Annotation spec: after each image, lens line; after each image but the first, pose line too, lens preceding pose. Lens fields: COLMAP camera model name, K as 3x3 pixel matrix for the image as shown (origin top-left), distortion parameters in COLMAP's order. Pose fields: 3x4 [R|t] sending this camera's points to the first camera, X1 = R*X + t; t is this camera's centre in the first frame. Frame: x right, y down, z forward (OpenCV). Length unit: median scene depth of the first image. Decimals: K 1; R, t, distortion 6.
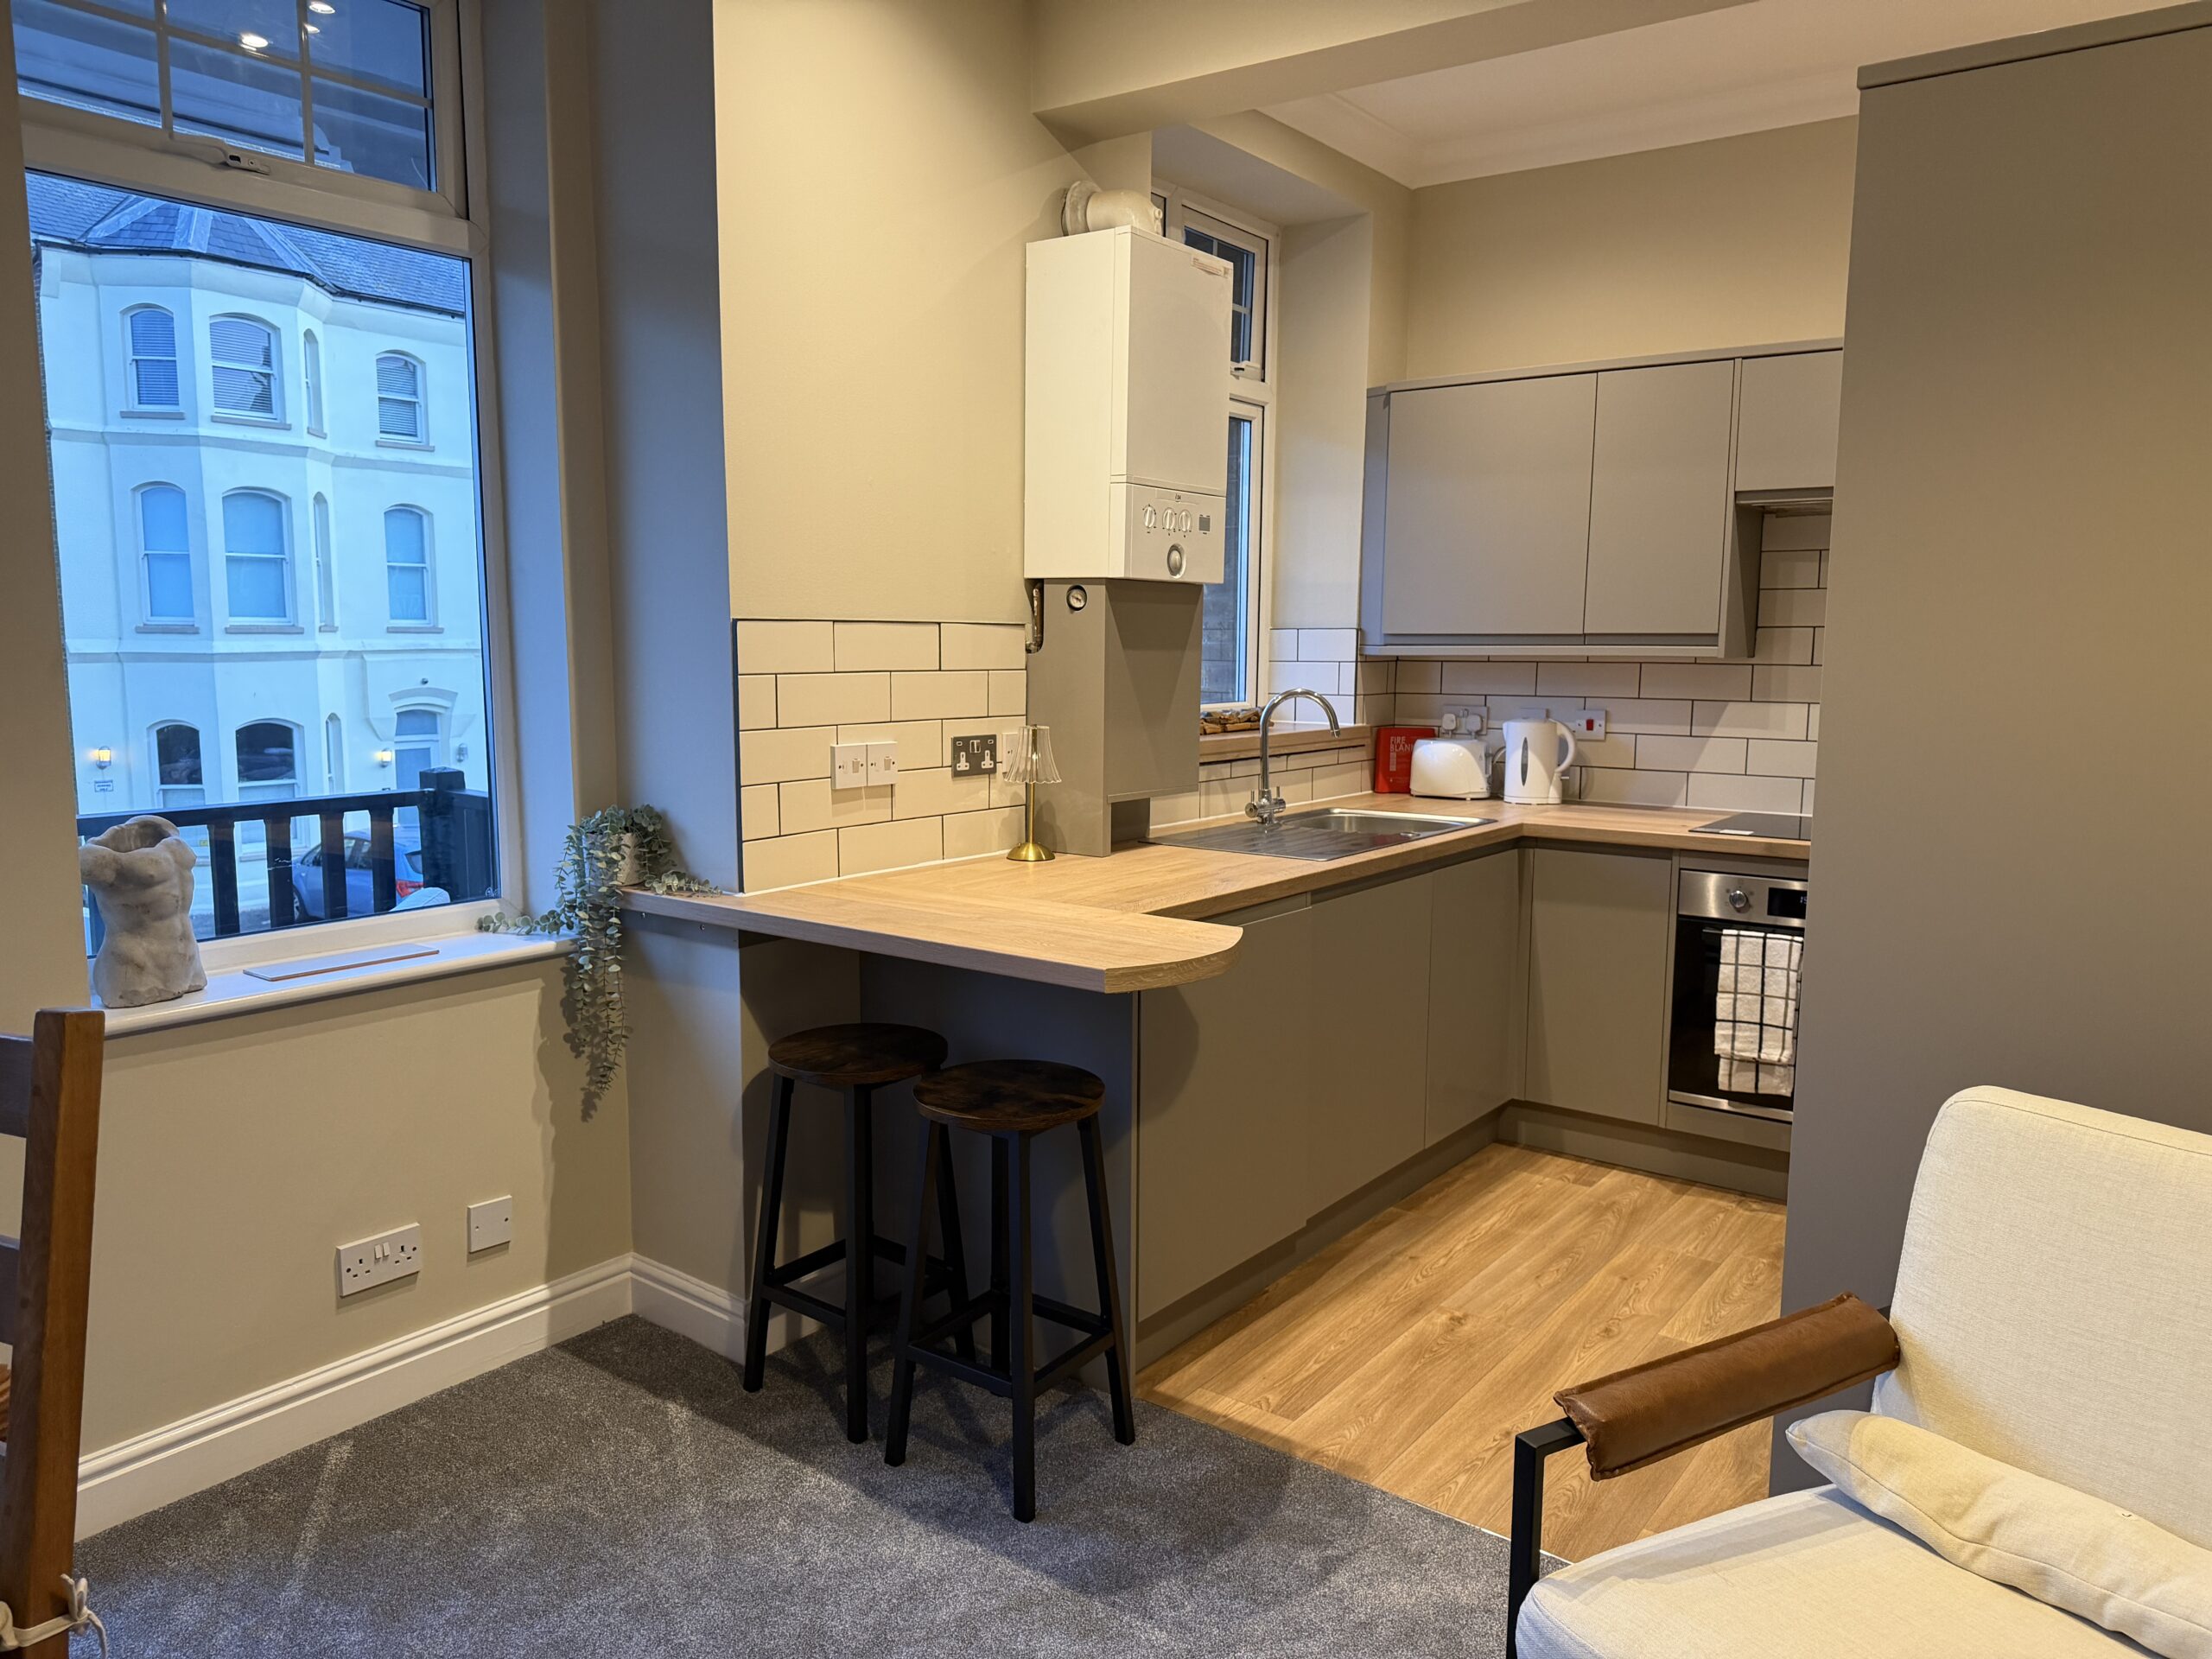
lens RADIAL K [[1590.2, 0, 1051.9], [0, 1590.2, 830.5], [0, 0, 1]] dist [0.142838, -0.223268]
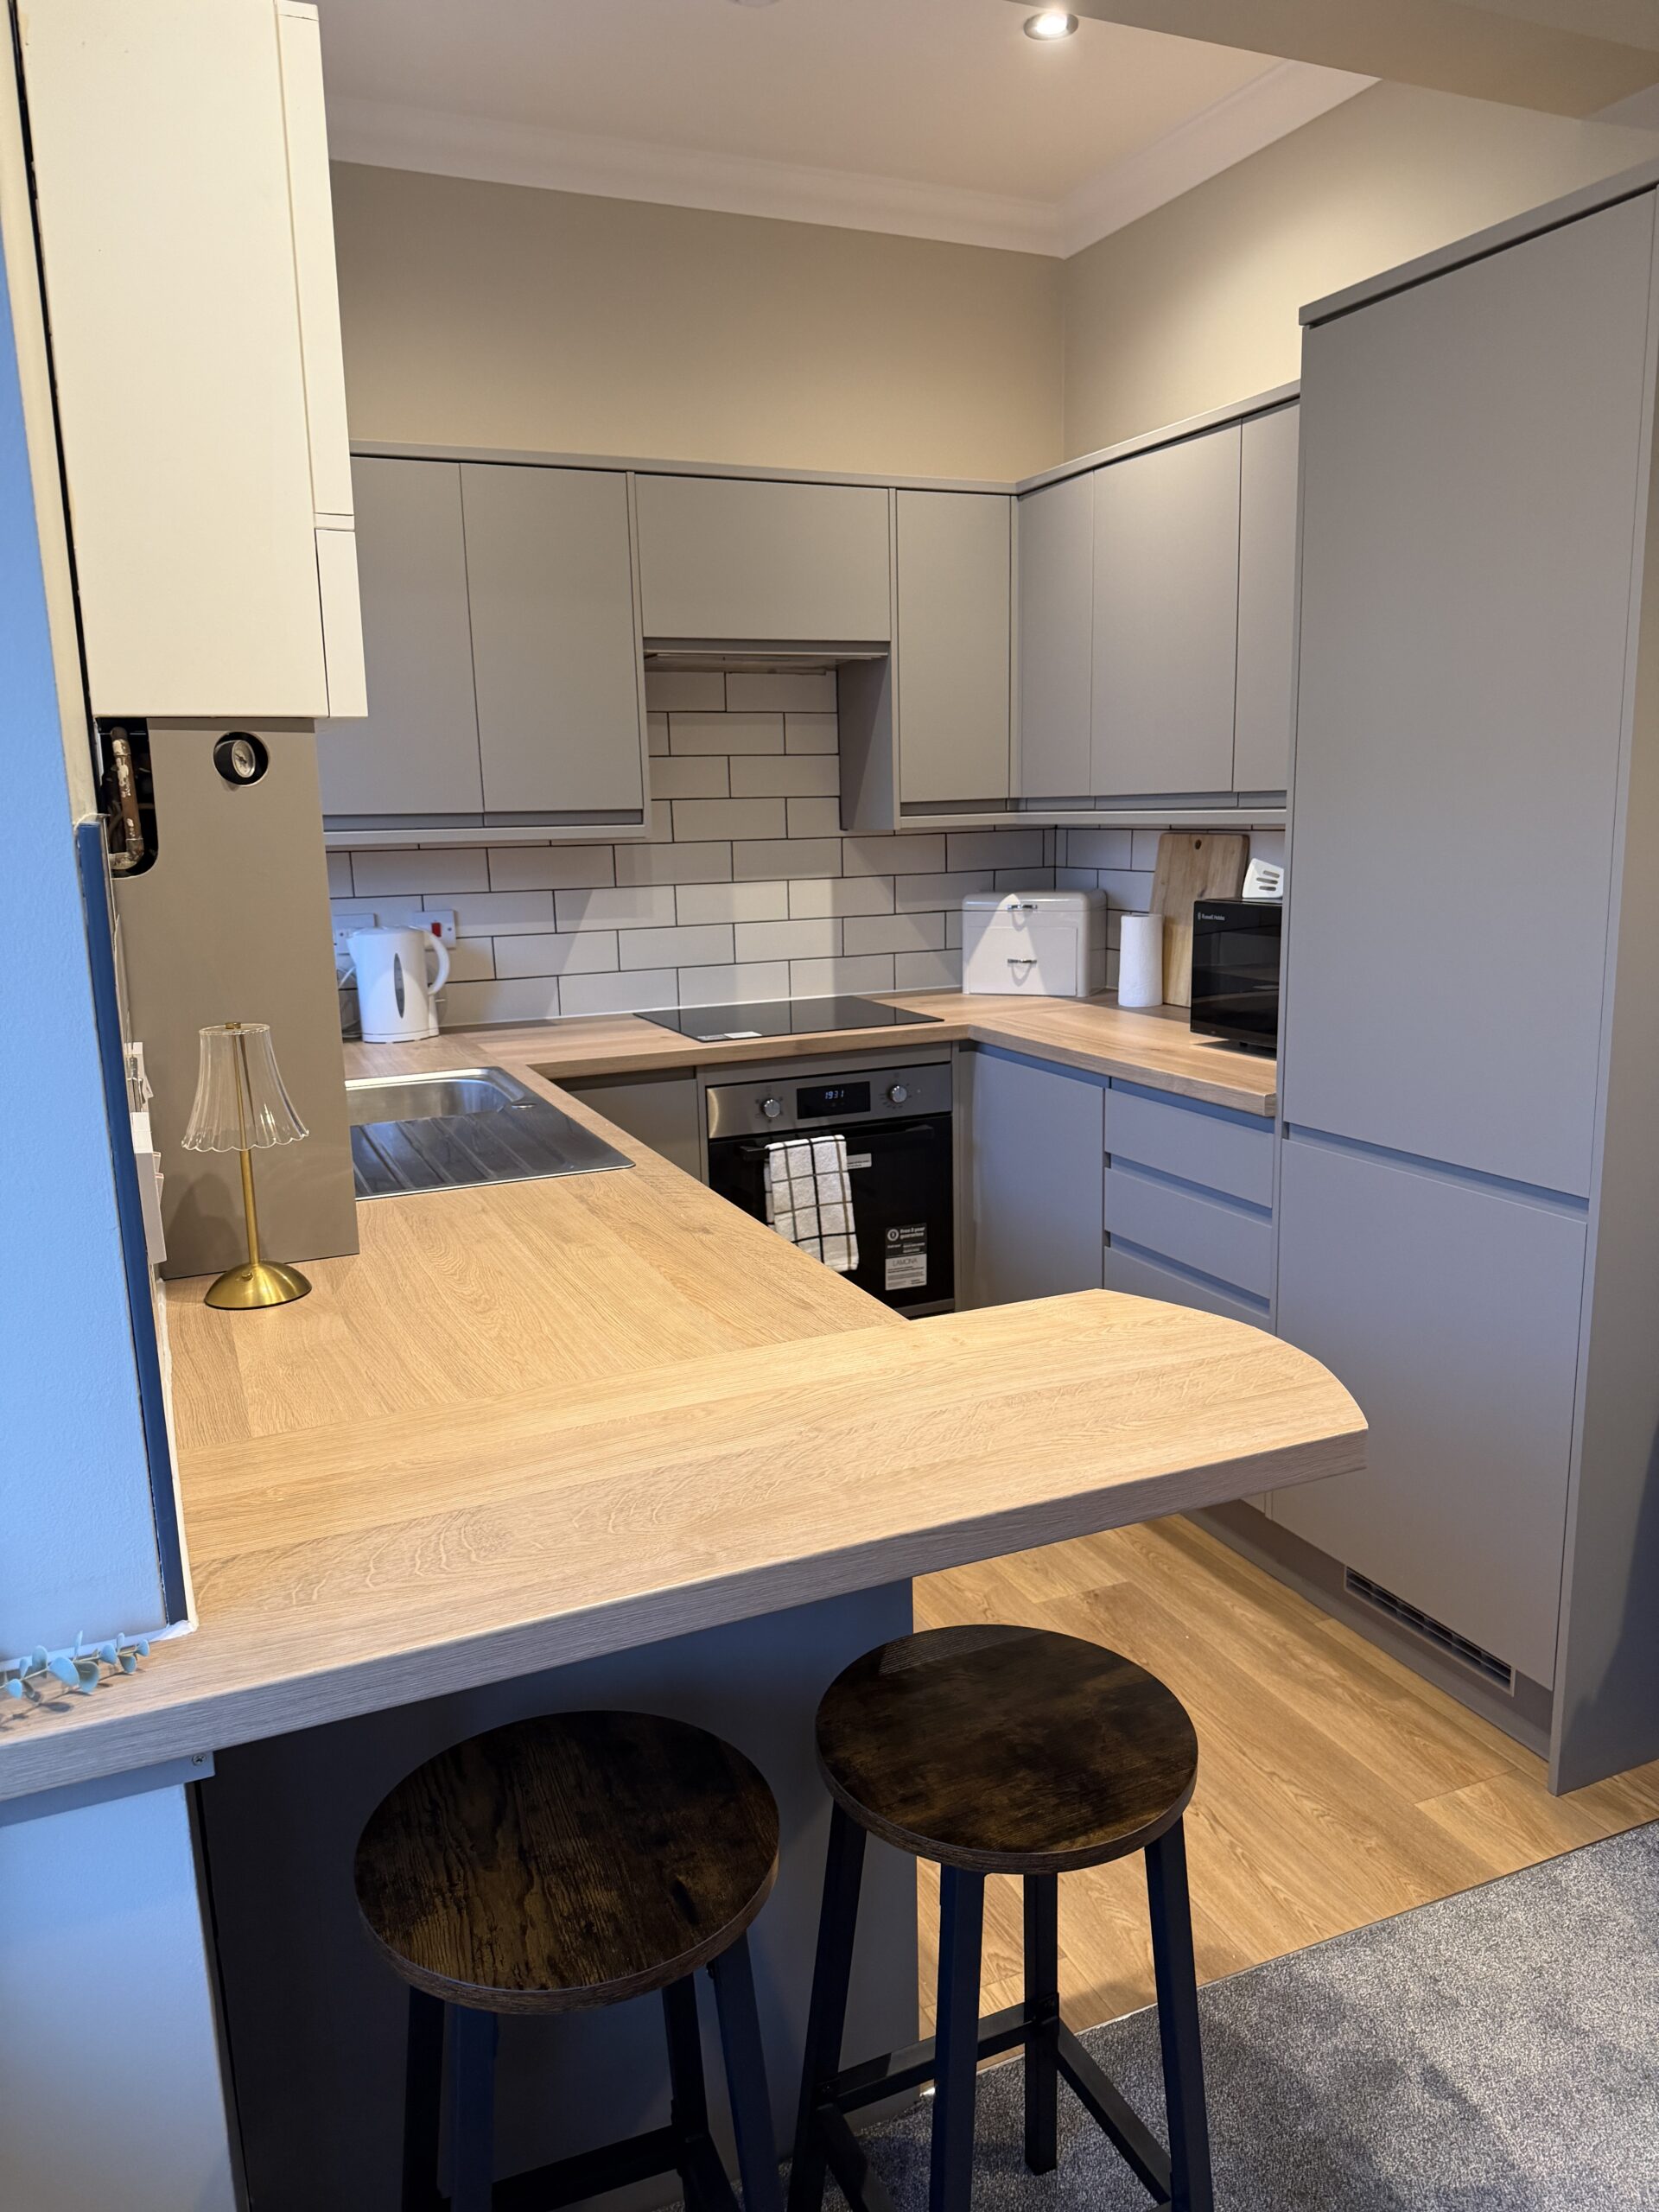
lens RADIAL K [[1590.2, 0, 861.3], [0, 1590.2, 1096.2], [0, 0, 1]] dist [0.142838, -0.223268]
pose [[0.454736, -0.183903, 0.871433, -0.324055], [0.134641, 0.981399, 0.136850, -0.078964], [-0.880390, 0.055100, 0.471039, 0.550904]]
